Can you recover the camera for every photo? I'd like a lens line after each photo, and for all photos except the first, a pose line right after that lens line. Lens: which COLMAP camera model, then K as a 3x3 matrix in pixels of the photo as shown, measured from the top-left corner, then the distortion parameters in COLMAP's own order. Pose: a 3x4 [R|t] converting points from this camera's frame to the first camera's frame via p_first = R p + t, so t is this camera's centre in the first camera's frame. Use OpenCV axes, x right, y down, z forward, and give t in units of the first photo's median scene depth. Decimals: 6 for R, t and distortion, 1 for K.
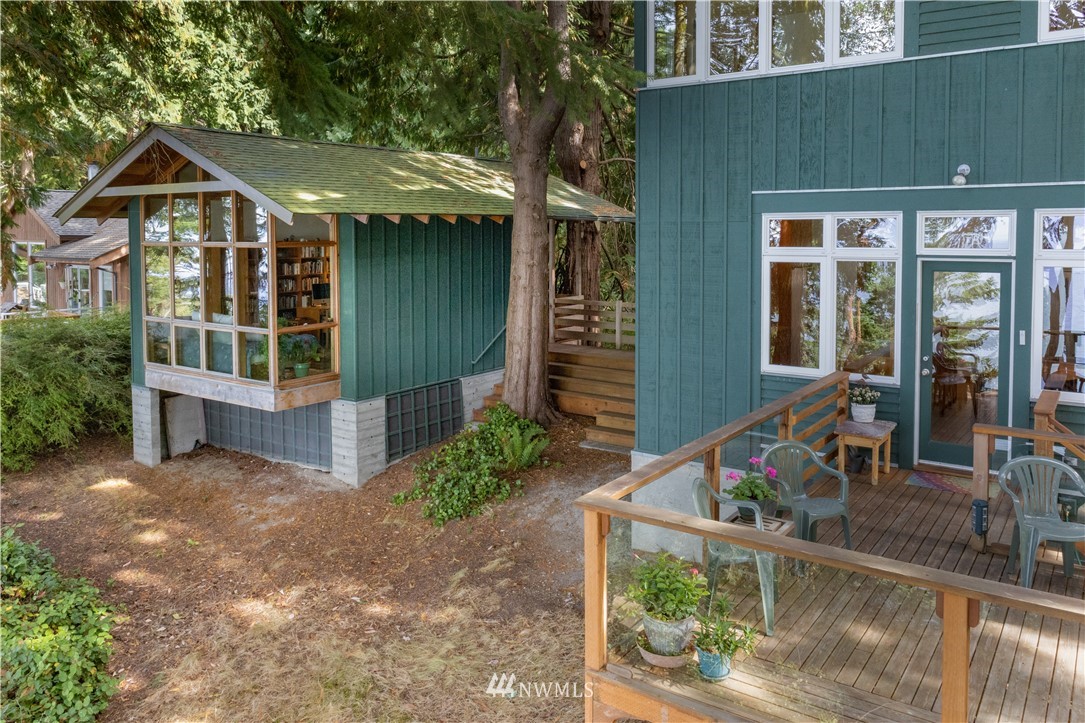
lens RADIAL K [[769.3, 0, 537.9], [0, 769.3, 264.2], [0, 0, 1]] dist [0.004493, 0.002822]
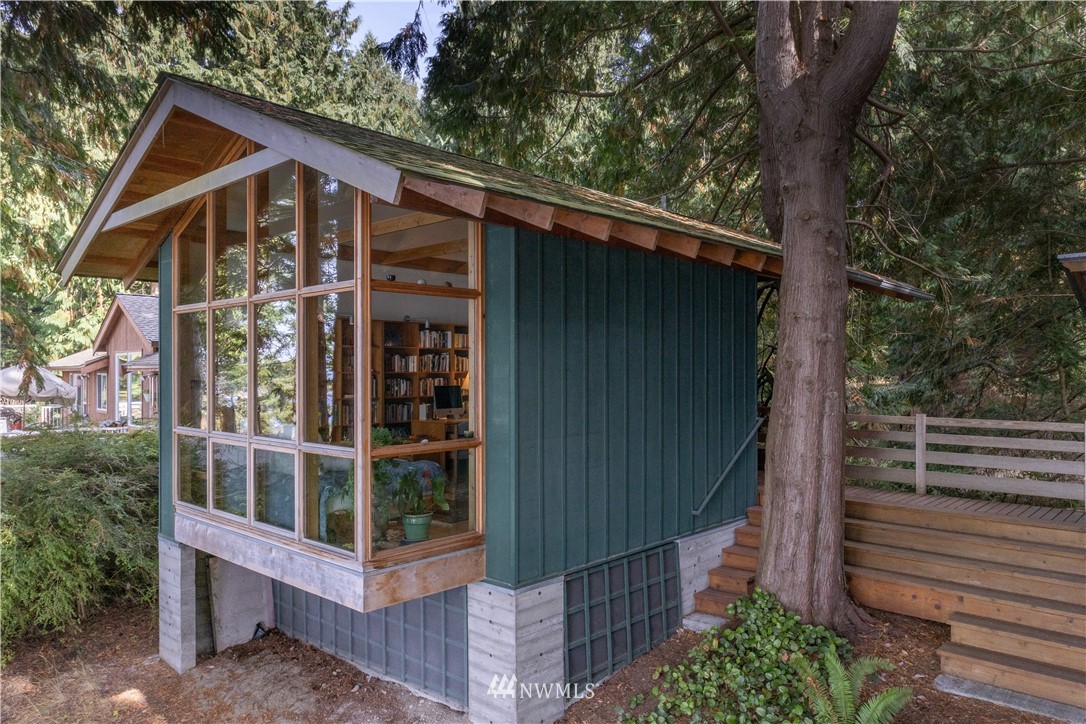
lens RADIAL K [[770.0, 0, 541.0], [0, 770.0, 355.3], [0, 0, 1]] dist [0.004493, 0.002822]
pose [[0.989882, -0.002166, -0.141876, -0.128927], [-0.004878, 0.998773, -0.049278, 0.039009], [0.141809, 0.049472, 0.988657, 0.423212]]
